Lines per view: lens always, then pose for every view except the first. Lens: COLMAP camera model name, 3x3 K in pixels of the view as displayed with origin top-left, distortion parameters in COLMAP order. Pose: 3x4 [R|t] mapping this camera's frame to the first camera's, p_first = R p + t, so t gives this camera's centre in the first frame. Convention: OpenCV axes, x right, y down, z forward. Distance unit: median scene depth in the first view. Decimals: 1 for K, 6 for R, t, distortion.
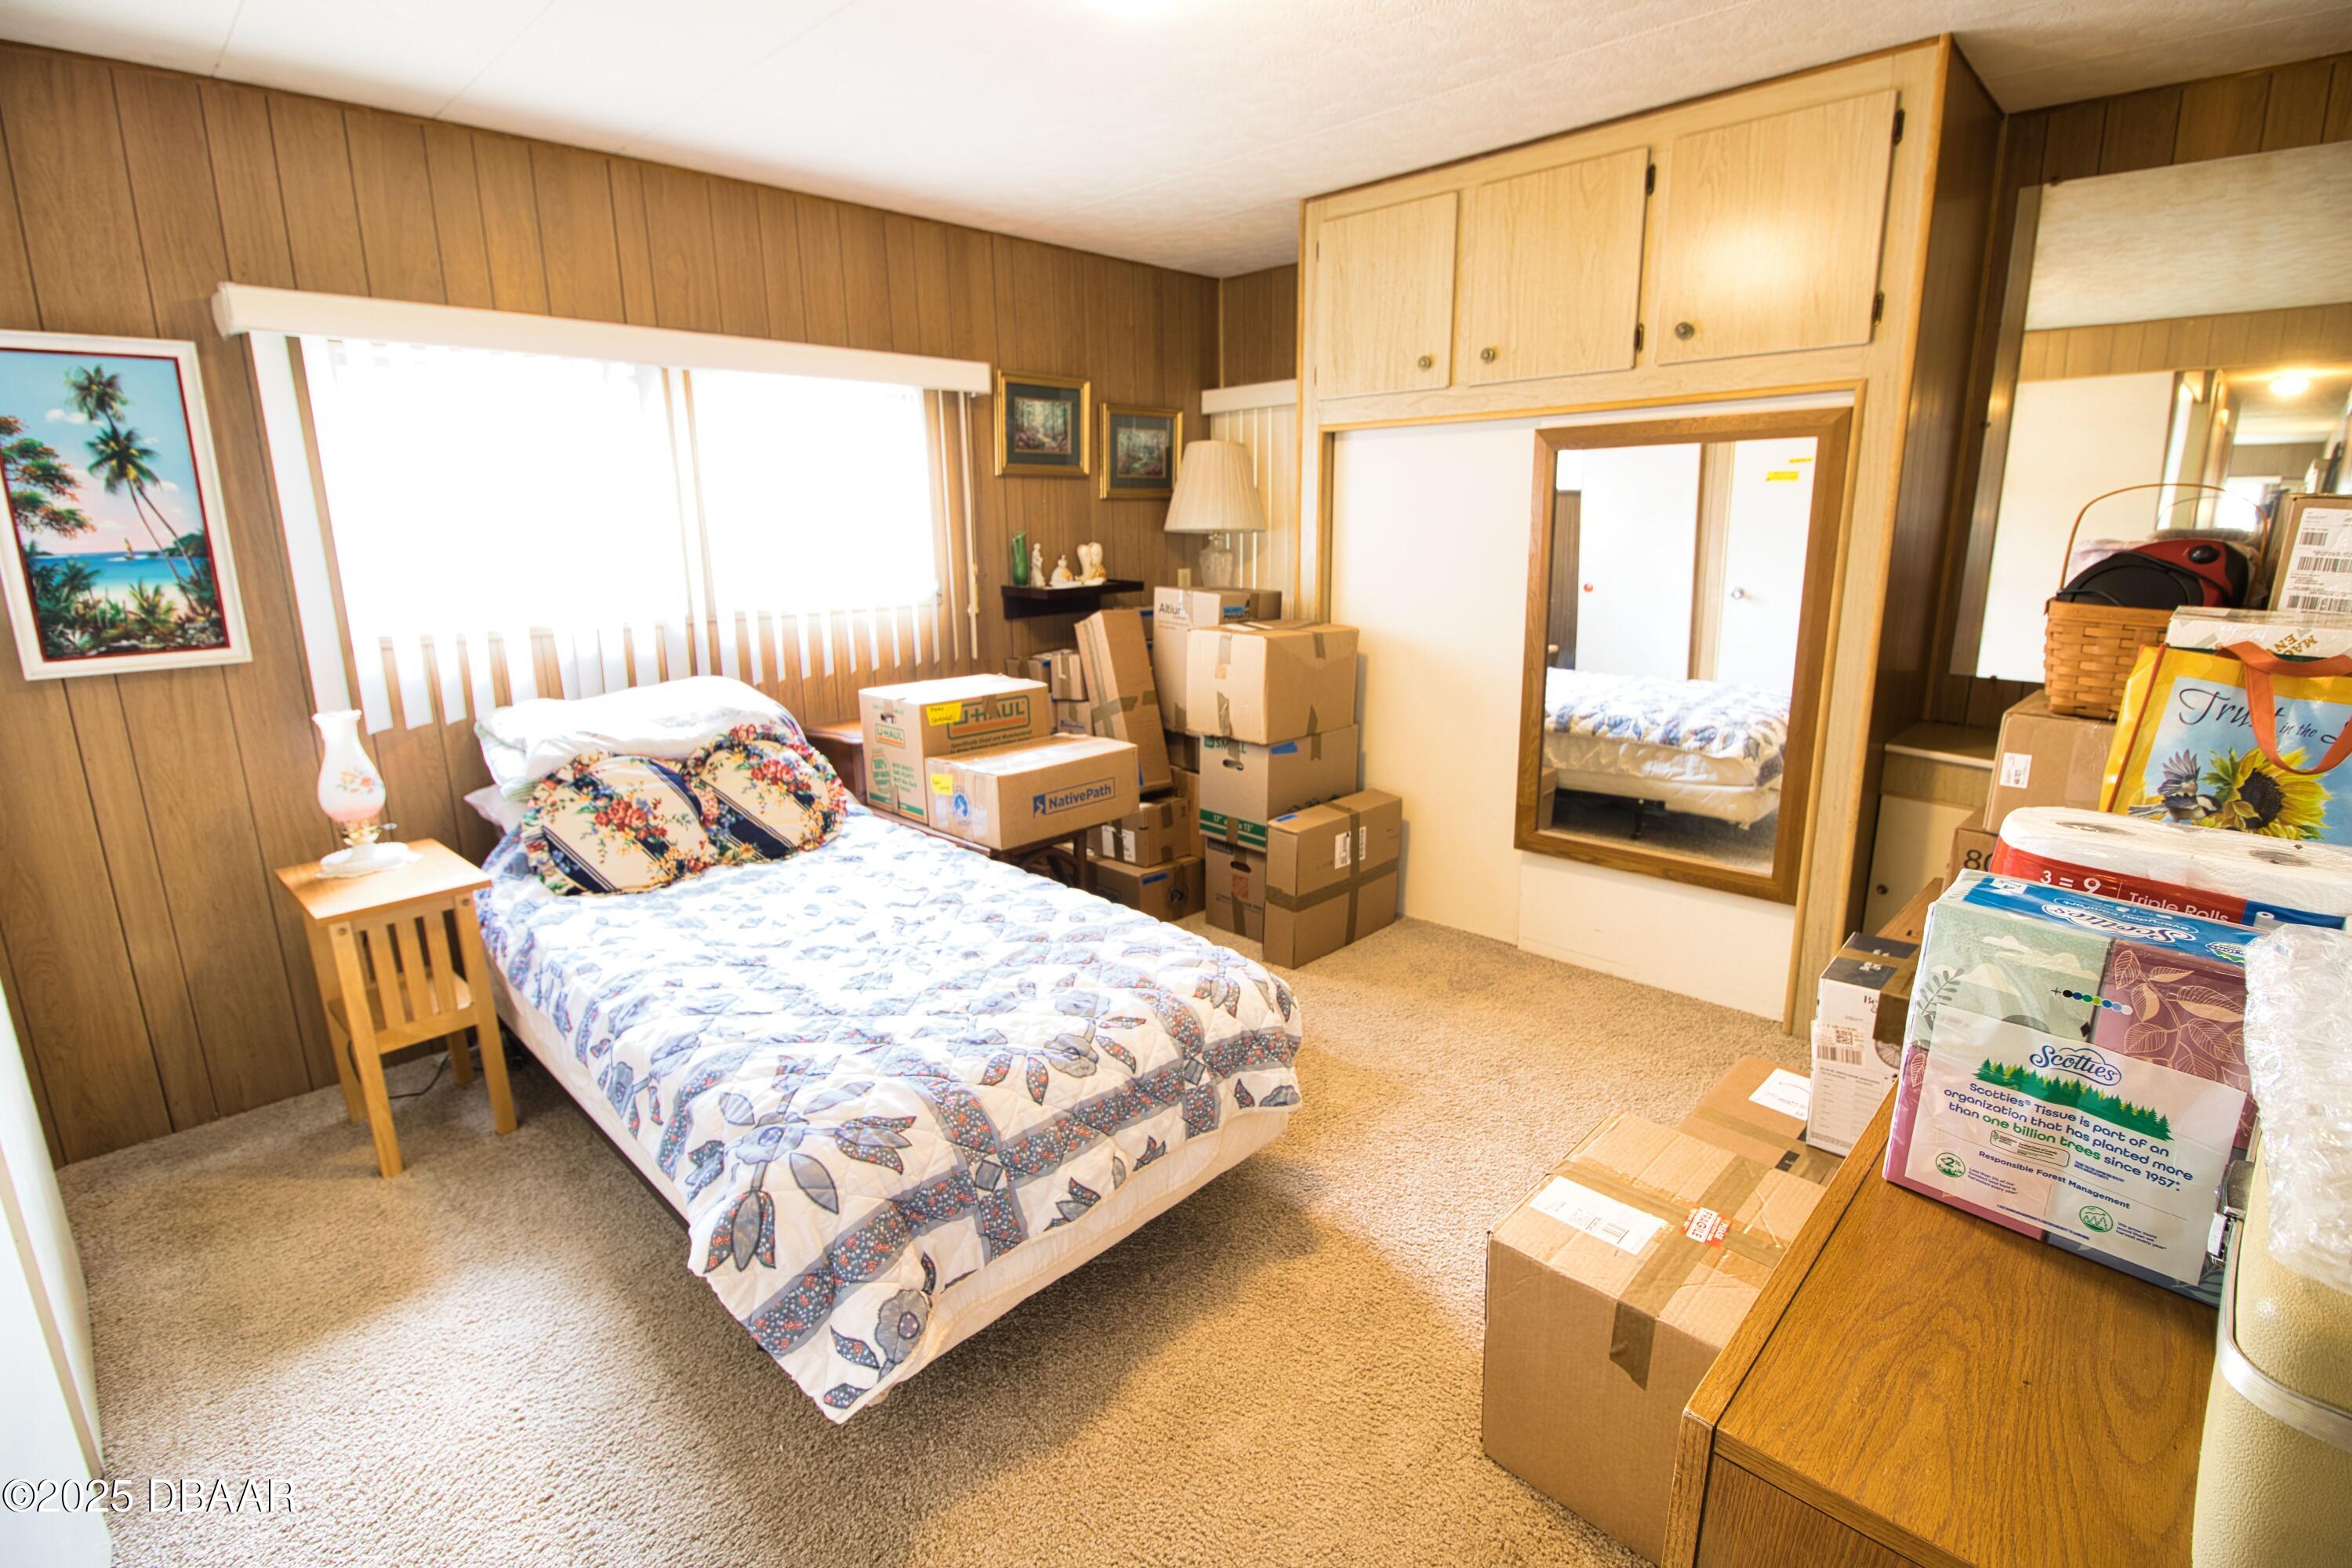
lens RADIAL K [[1089.9, 0, 1172.2], [0, 1089.9, 770.4], [0, 0, 1]] dist [-0.003337, -0.005979]
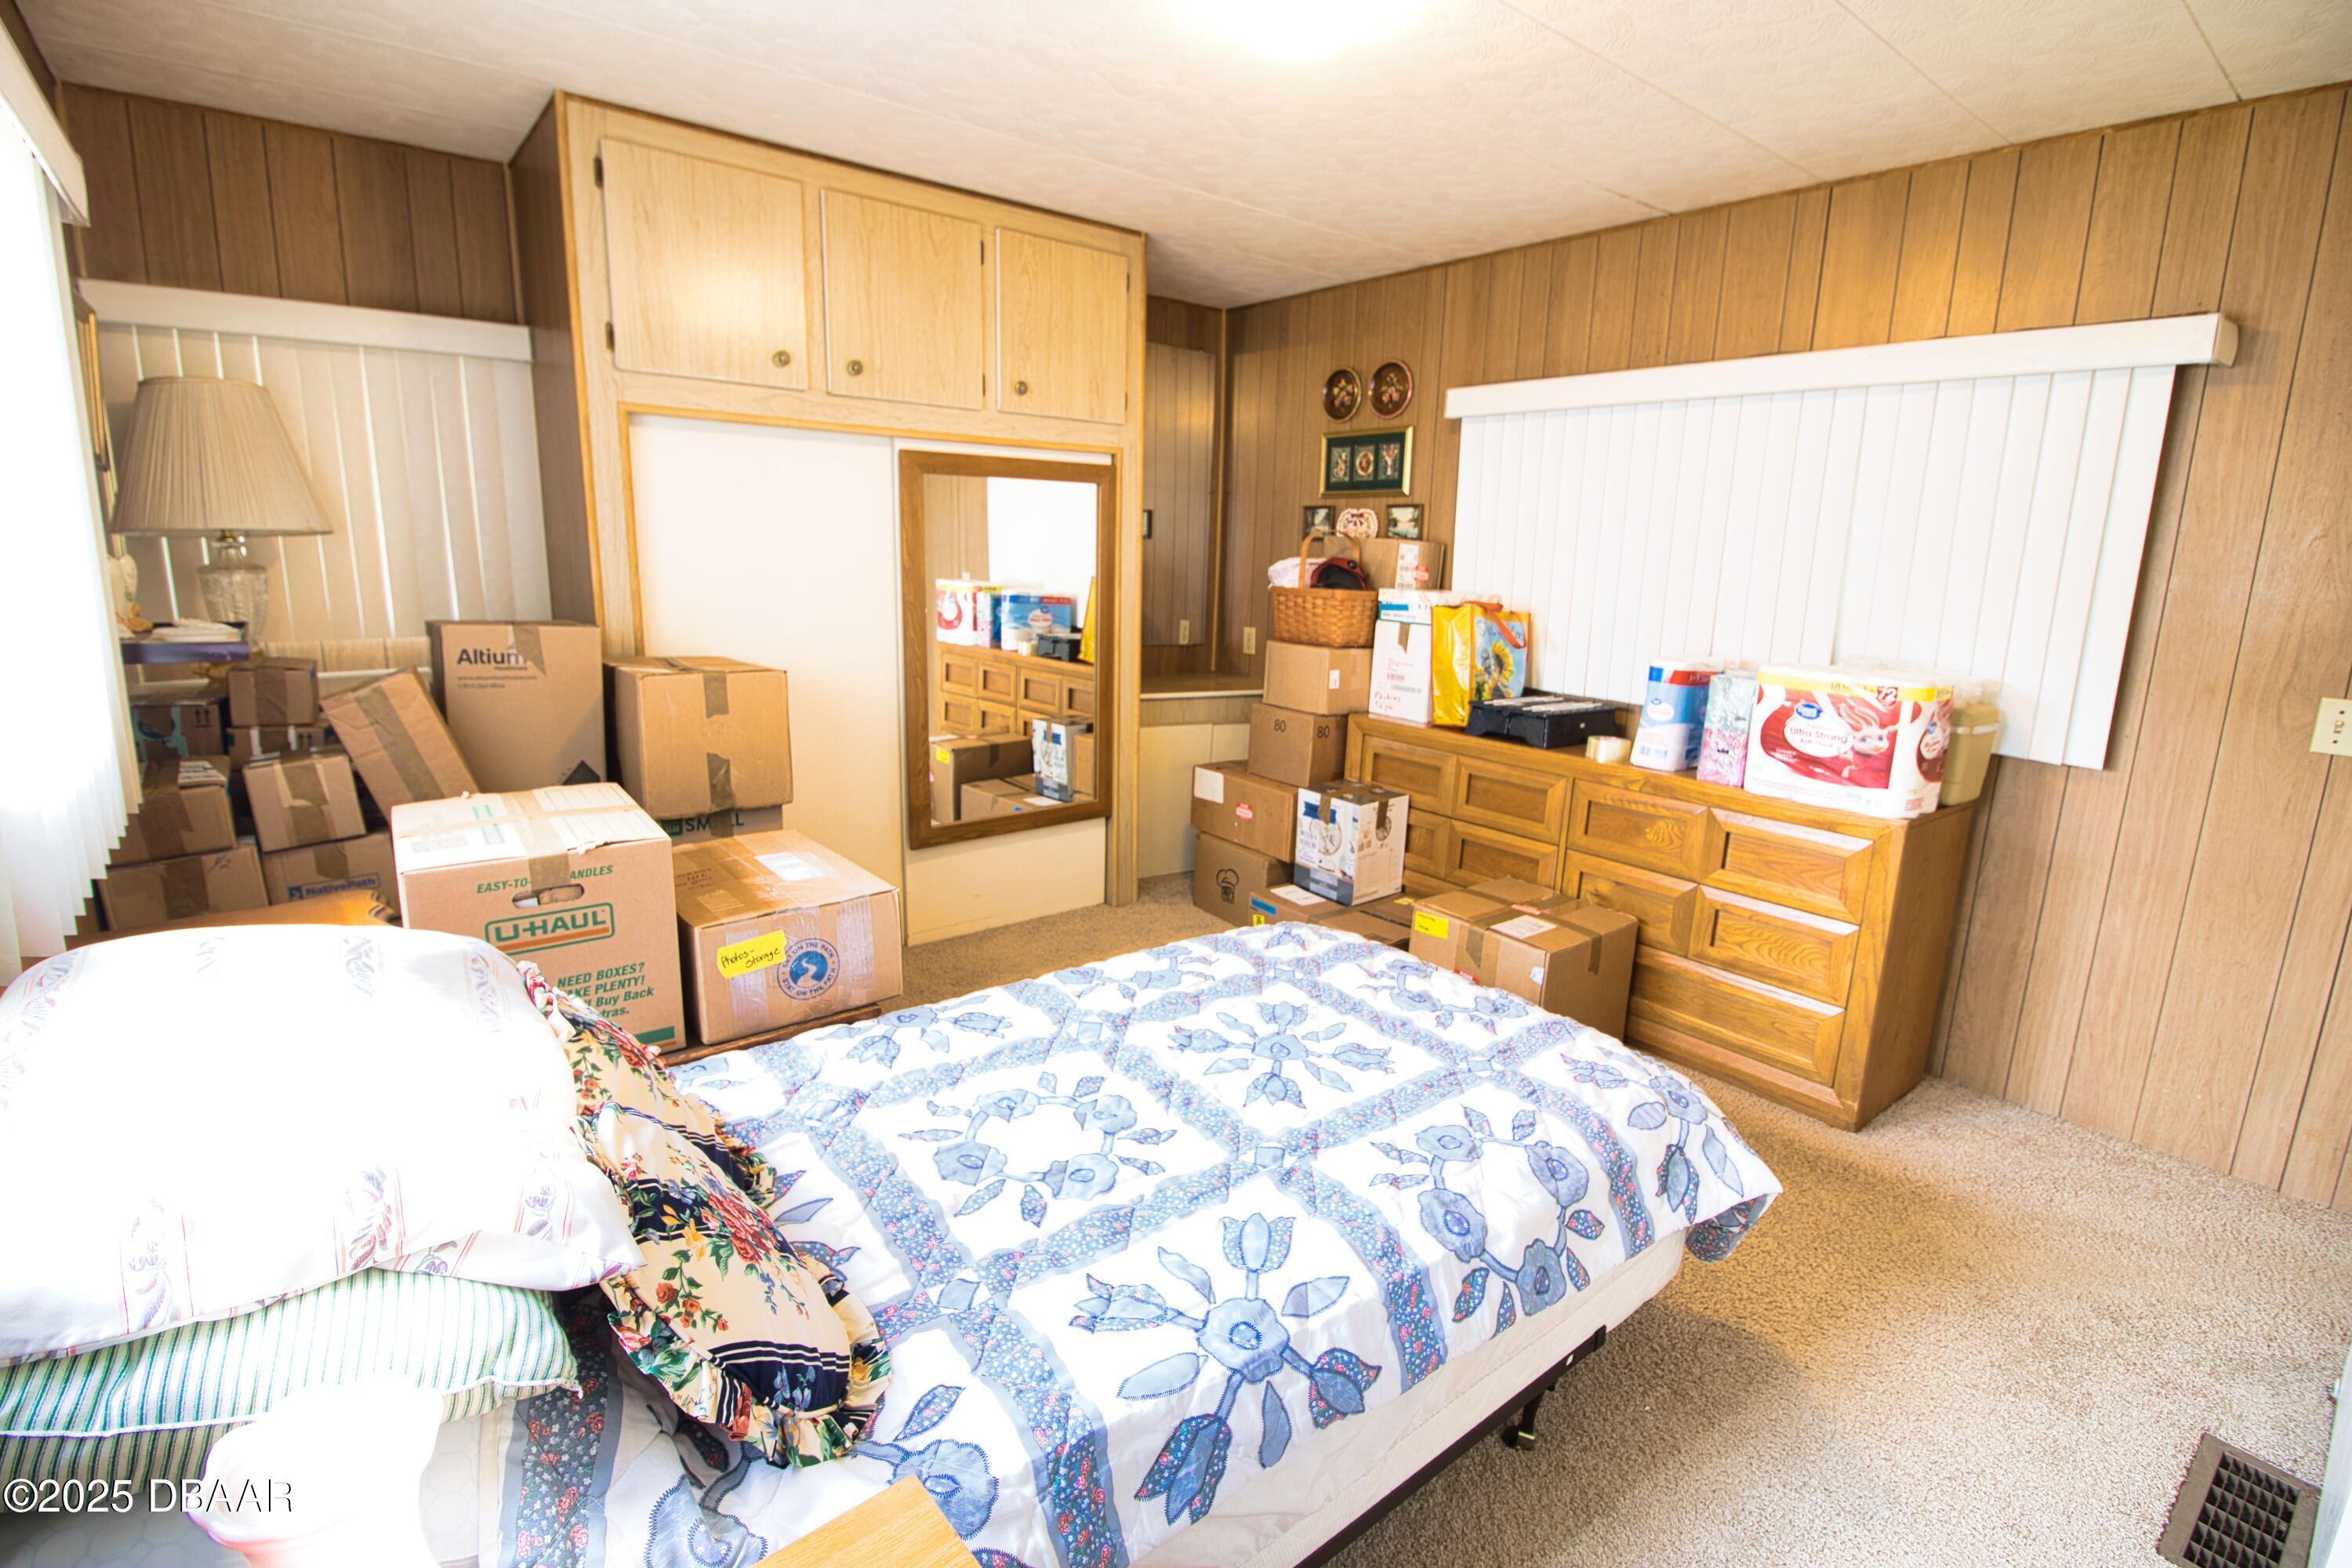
lens RADIAL K [[1089.9, 0, 1172.5], [0, 1089.9, 776.1], [0, 0, 1]] dist [-0.003337, -0.005979]
pose [[0.111469, -0.190888, 0.975262, -0.767263], [0.194256, 0.966632, 0.166996, -0.140820], [-0.974597, 0.170835, 0.144831, 0.684845]]
